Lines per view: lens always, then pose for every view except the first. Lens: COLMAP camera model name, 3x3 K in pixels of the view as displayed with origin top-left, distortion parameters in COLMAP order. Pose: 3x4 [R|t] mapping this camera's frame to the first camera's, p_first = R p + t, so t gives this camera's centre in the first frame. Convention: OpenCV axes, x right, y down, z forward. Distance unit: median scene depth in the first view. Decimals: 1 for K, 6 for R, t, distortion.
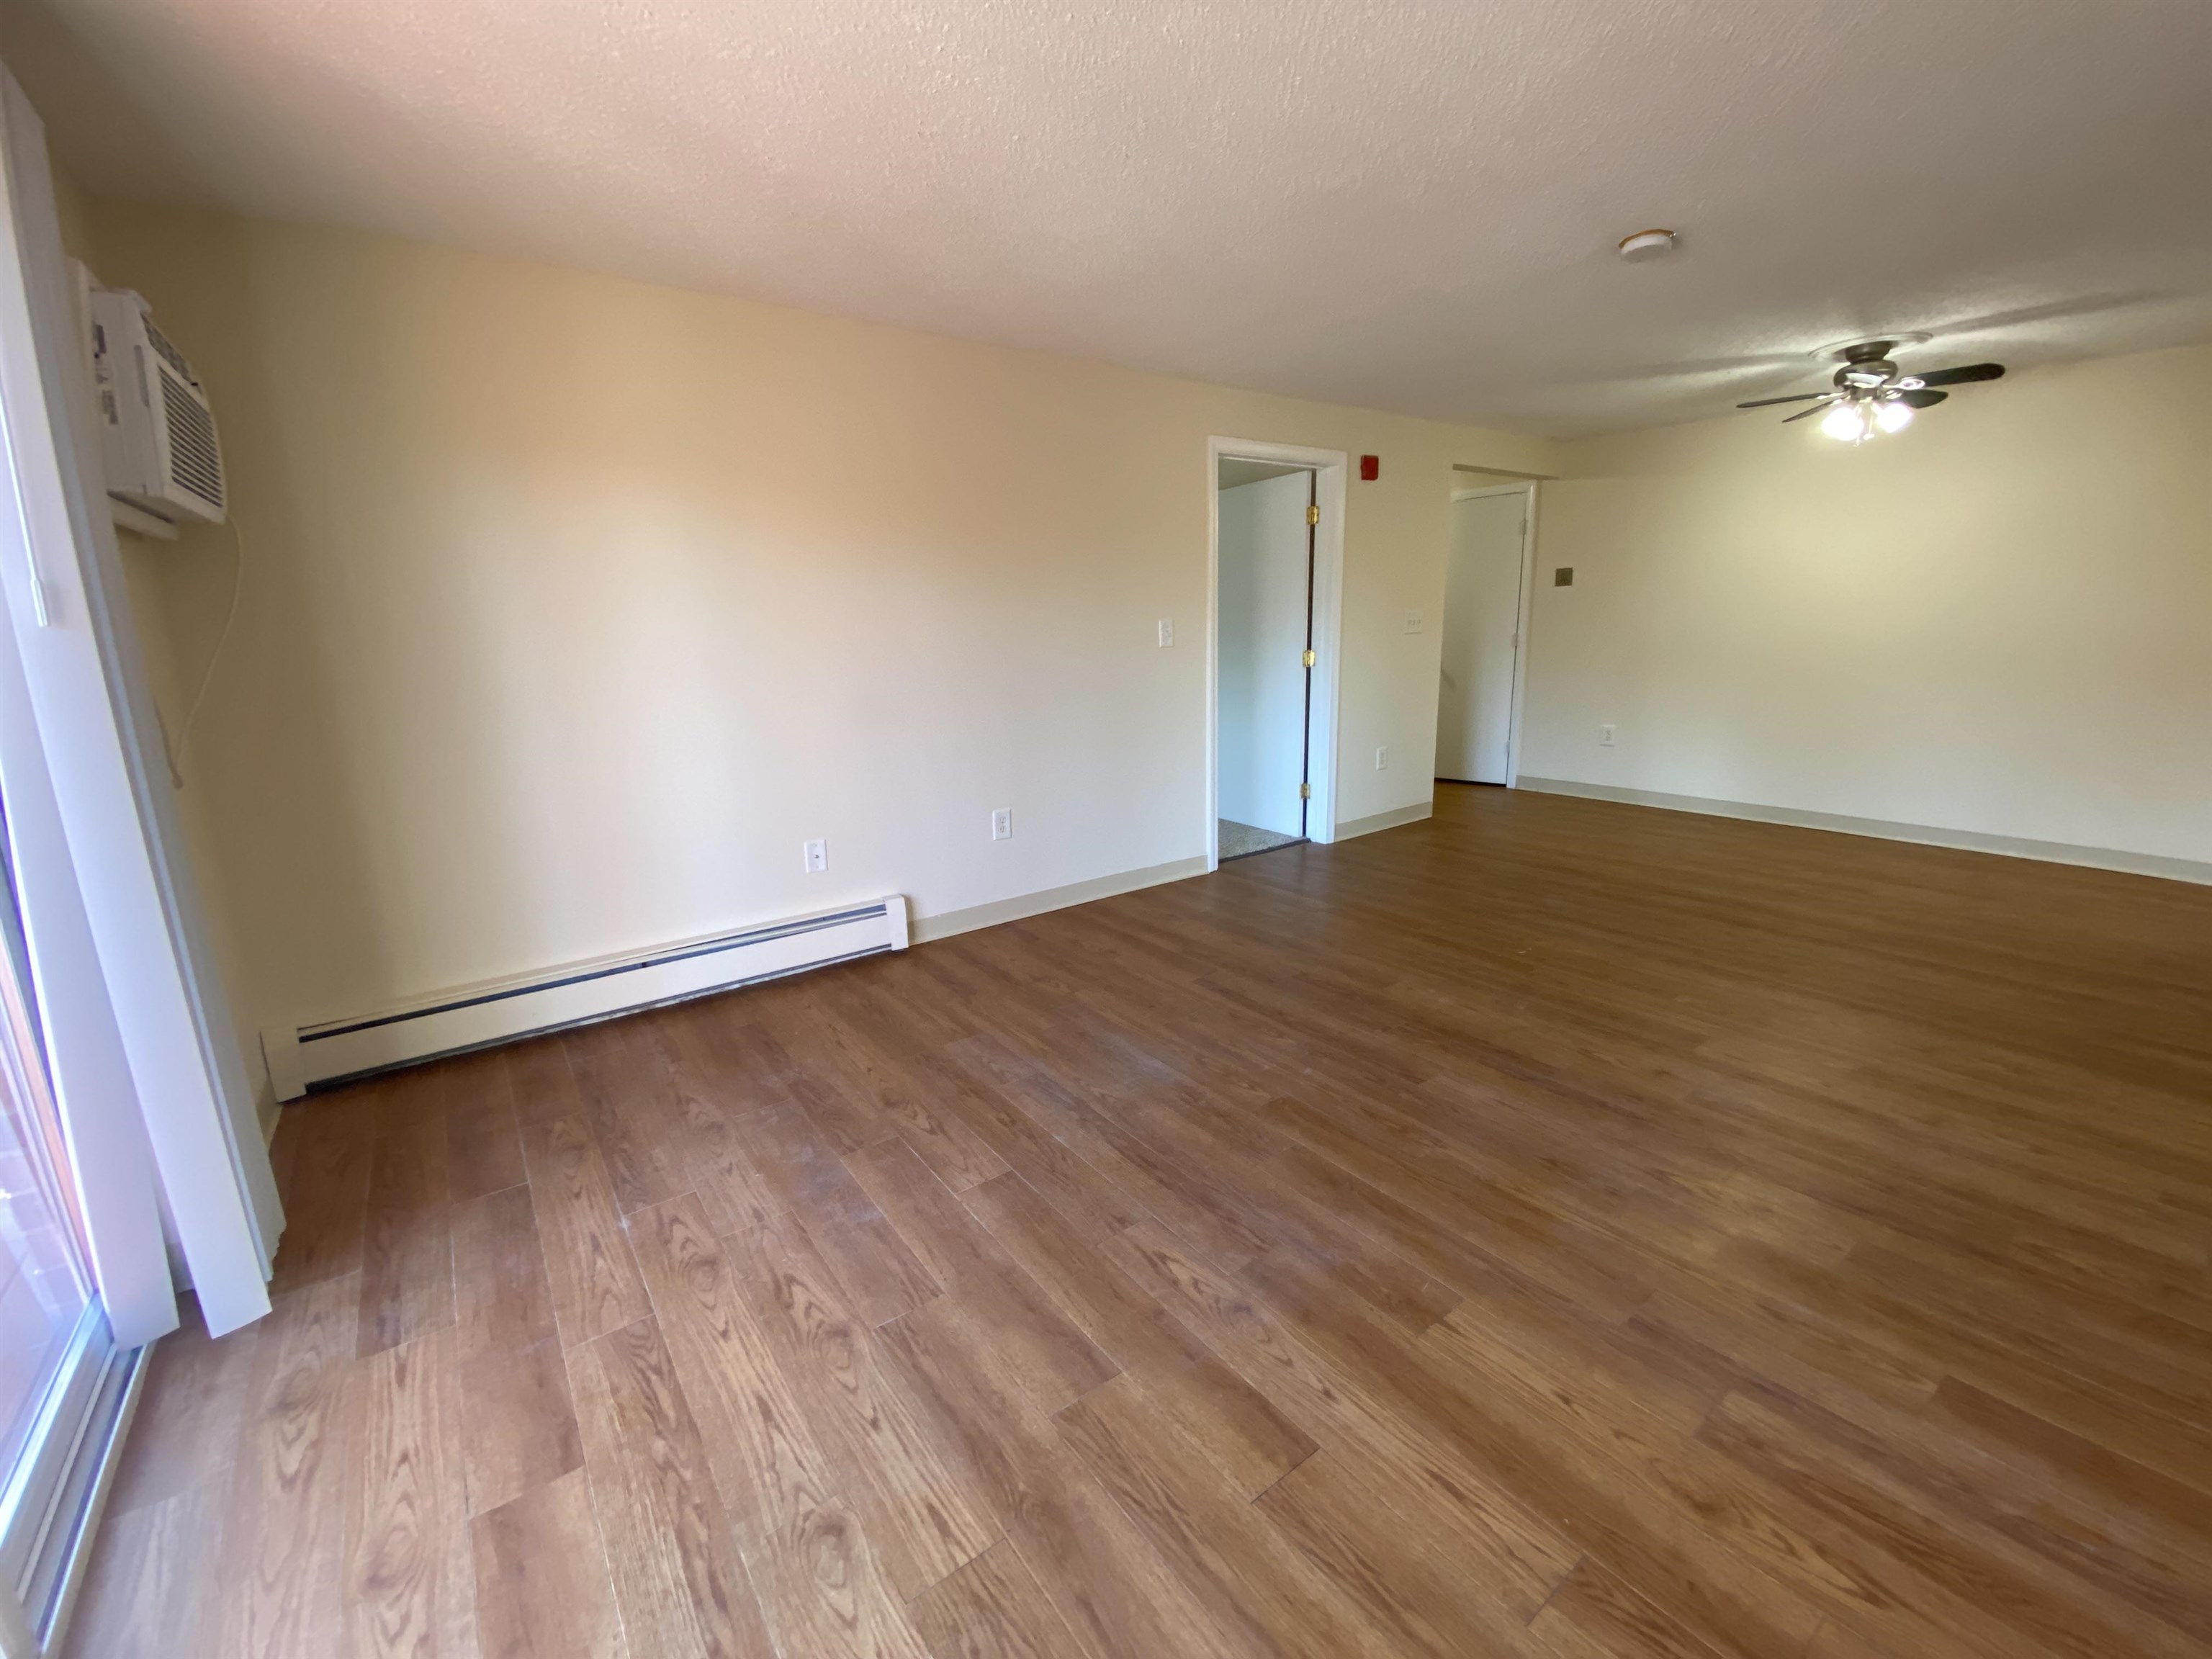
lens RADIAL K [[902.6, 0, 1099.6], [0, 902.6, 814.5], [0, 0, 1]] dist [0.024115, -0.019185]
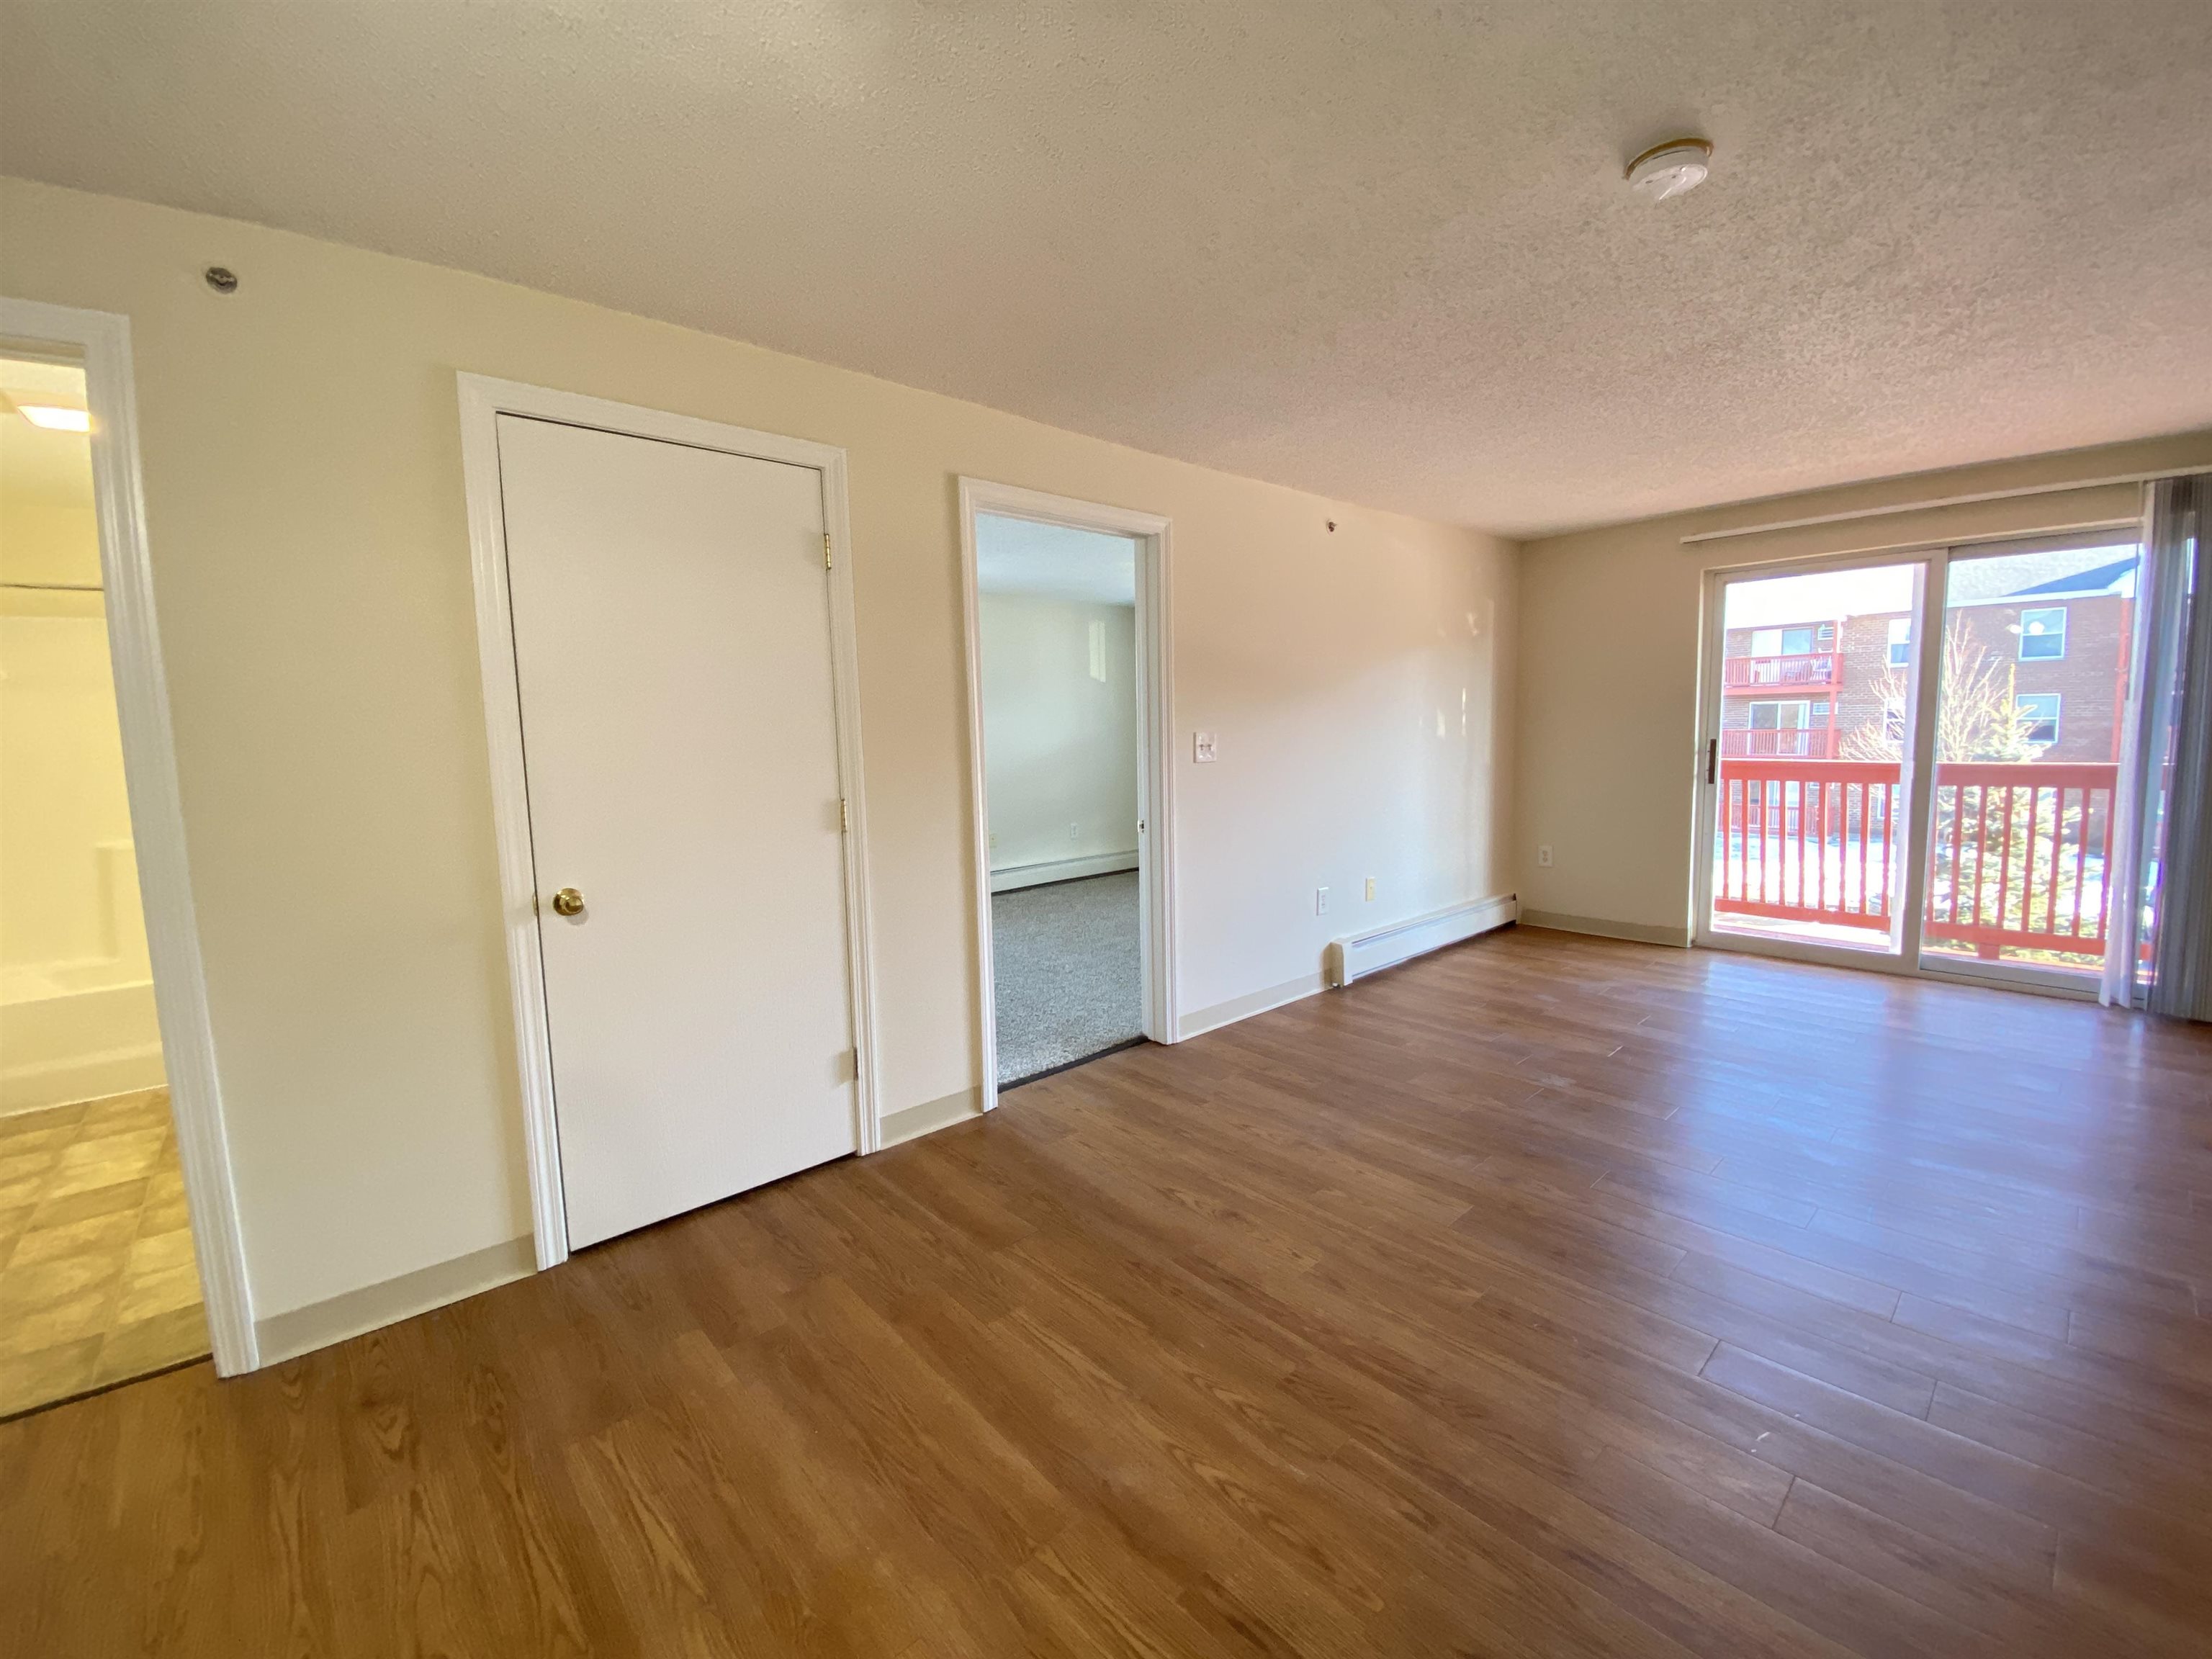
lens RADIAL K [[902.6, 0, 1099.6], [0, 902.6, 814.5], [0, 0, 1]] dist [0.024115, -0.019185]
pose [[-0.994565, 0.054622, -0.088636, 1.687462], [0.024544, 0.950340, 0.310244, -0.630141], [0.101181, 0.306382, -0.946516, 2.650897]]
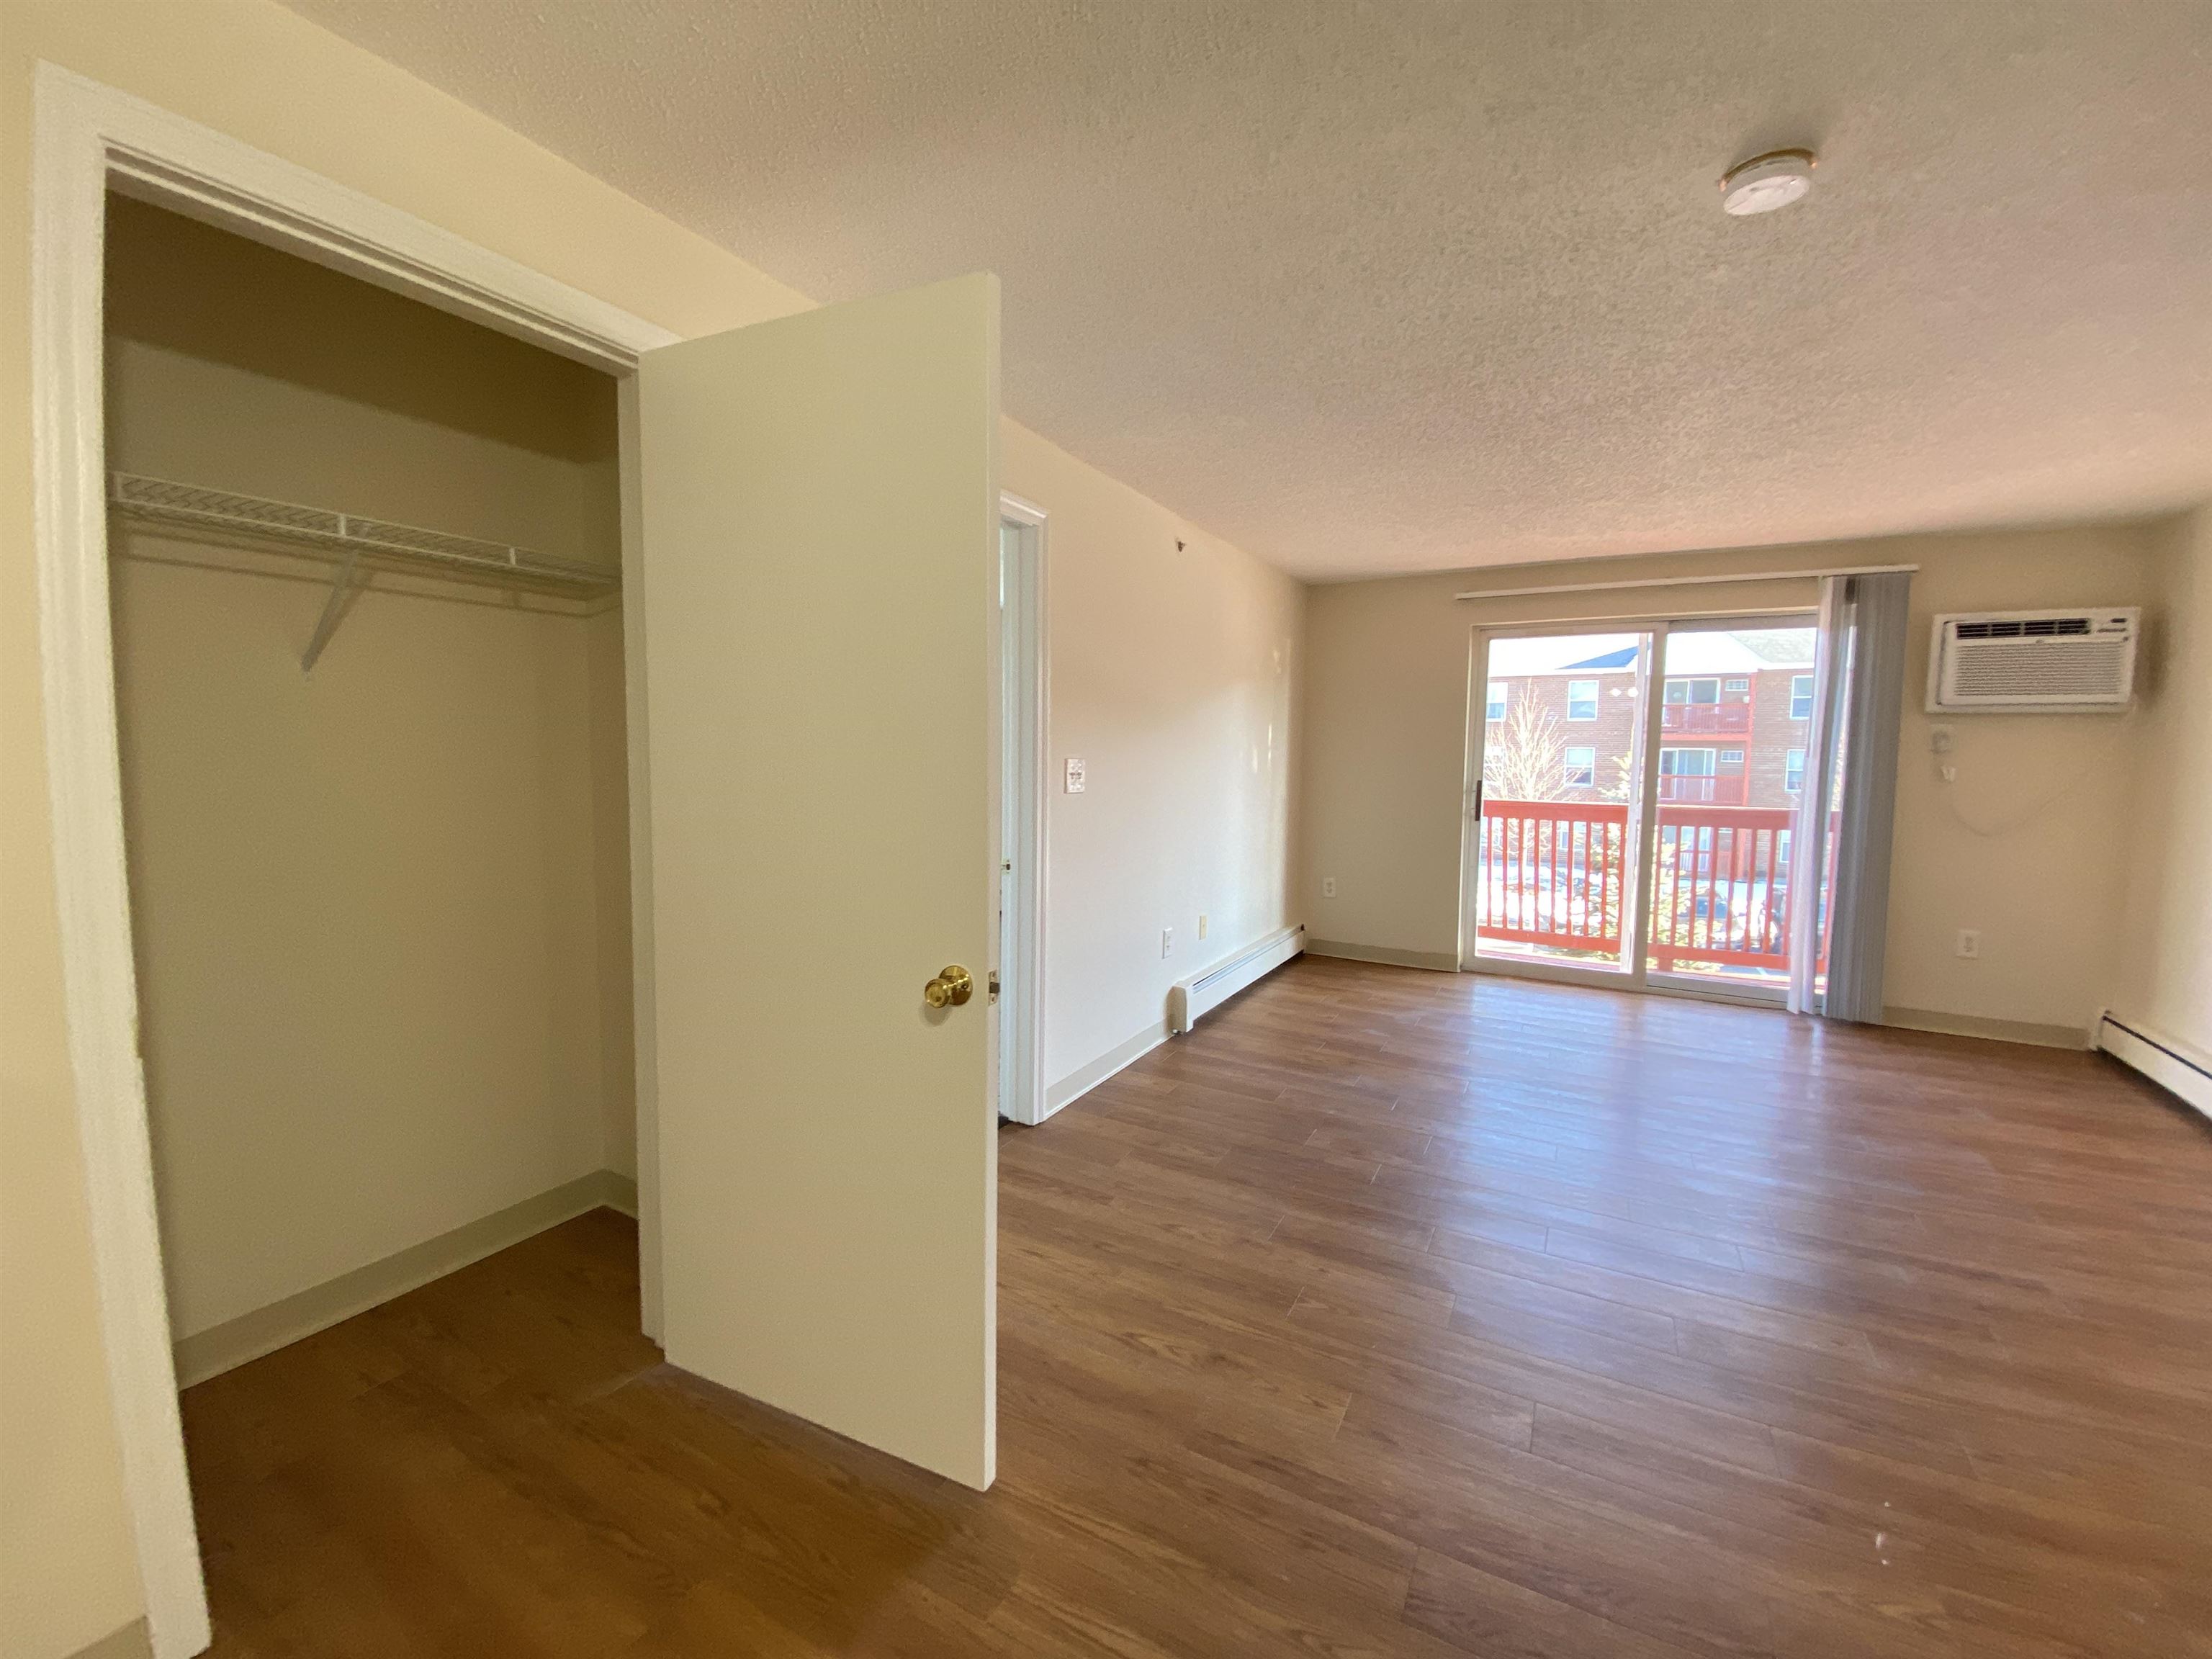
lens RADIAL K [[902.6, 0, 1099.6], [0, 902.6, 814.5], [0, 0, 1]] dist [0.024115, -0.019185]
pose [[-0.909449, 0.040125, -0.413876, 1.973504], [-0.083441, 0.957477, 0.276180, -0.556127], [0.407358, 0.285706, -0.867428, 2.266125]]
